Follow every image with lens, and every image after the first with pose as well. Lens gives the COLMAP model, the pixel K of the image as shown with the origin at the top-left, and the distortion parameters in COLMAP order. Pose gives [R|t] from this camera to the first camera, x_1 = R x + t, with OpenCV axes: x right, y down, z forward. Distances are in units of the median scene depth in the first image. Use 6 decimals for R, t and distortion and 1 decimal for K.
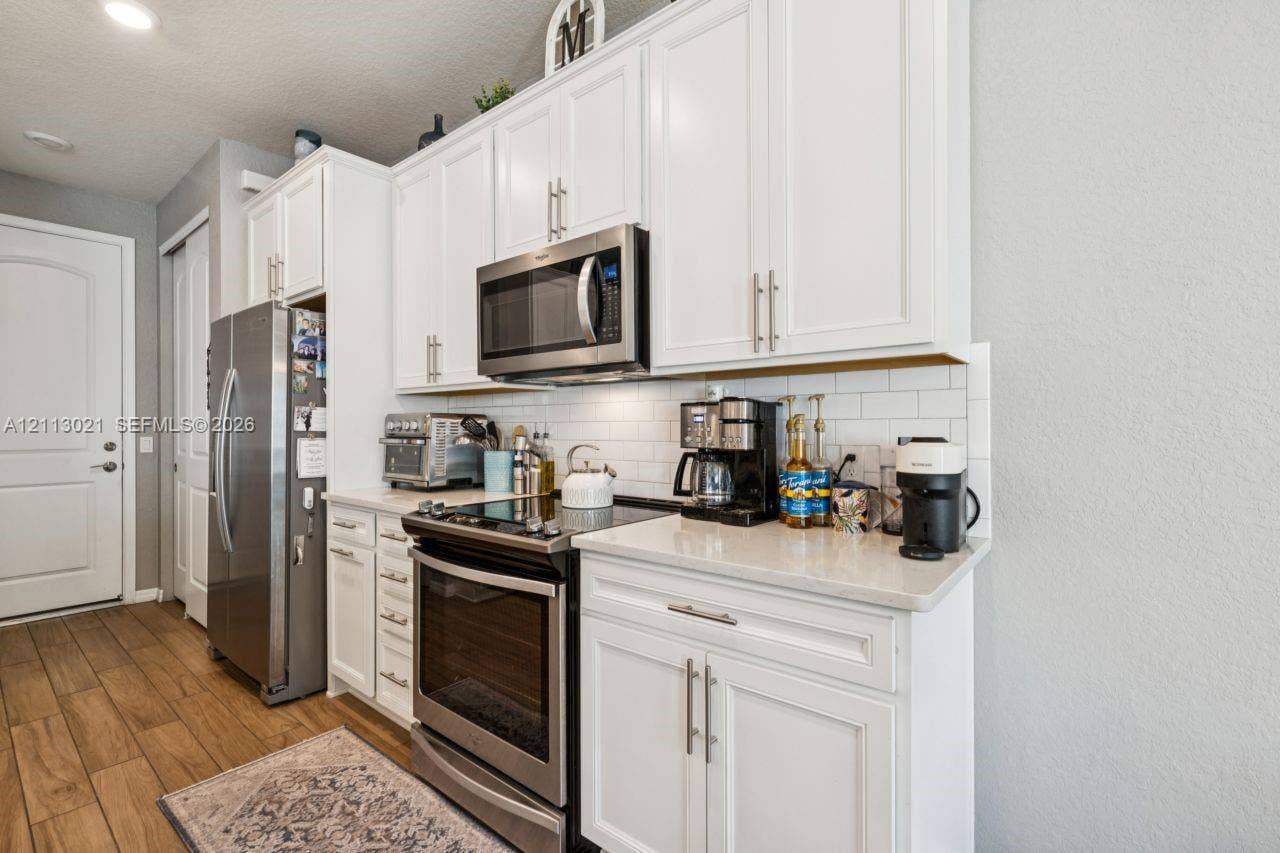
lens RADIAL K [[575.1, 0, 637.2], [0, 575.1, 427.2], [0, 0, 1]] dist [-0.003653, -0.000110]
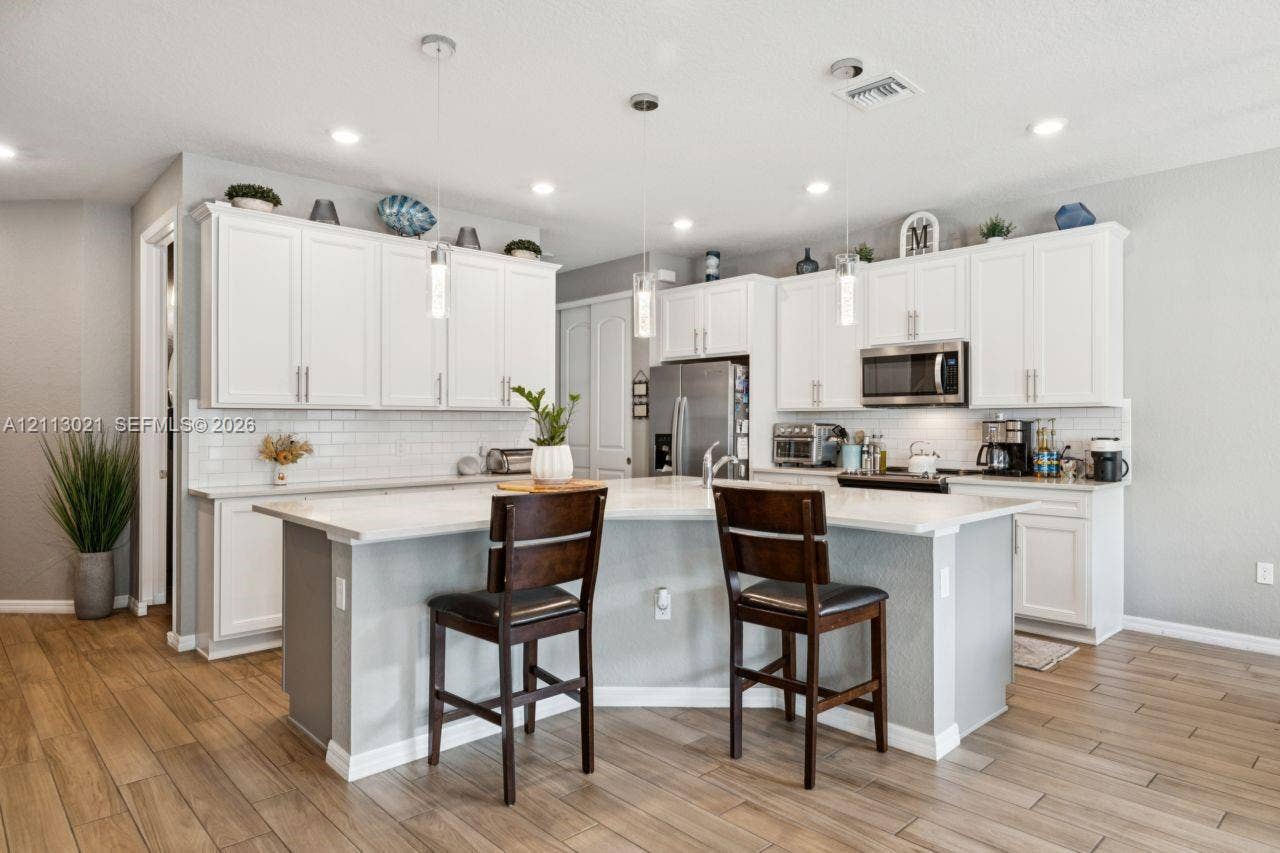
lens RADIAL K [[767.3, 0, 642.2], [0, 767.3, 422.8], [0, 0, 1]] dist [0.001444, 0.000354]
pose [[0.991751, 0.003886, -0.128124, -0.831371], [-0.004760, 0.999967, -0.006516, -0.011708], [0.128094, 0.007072, 0.991737, -2.028056]]
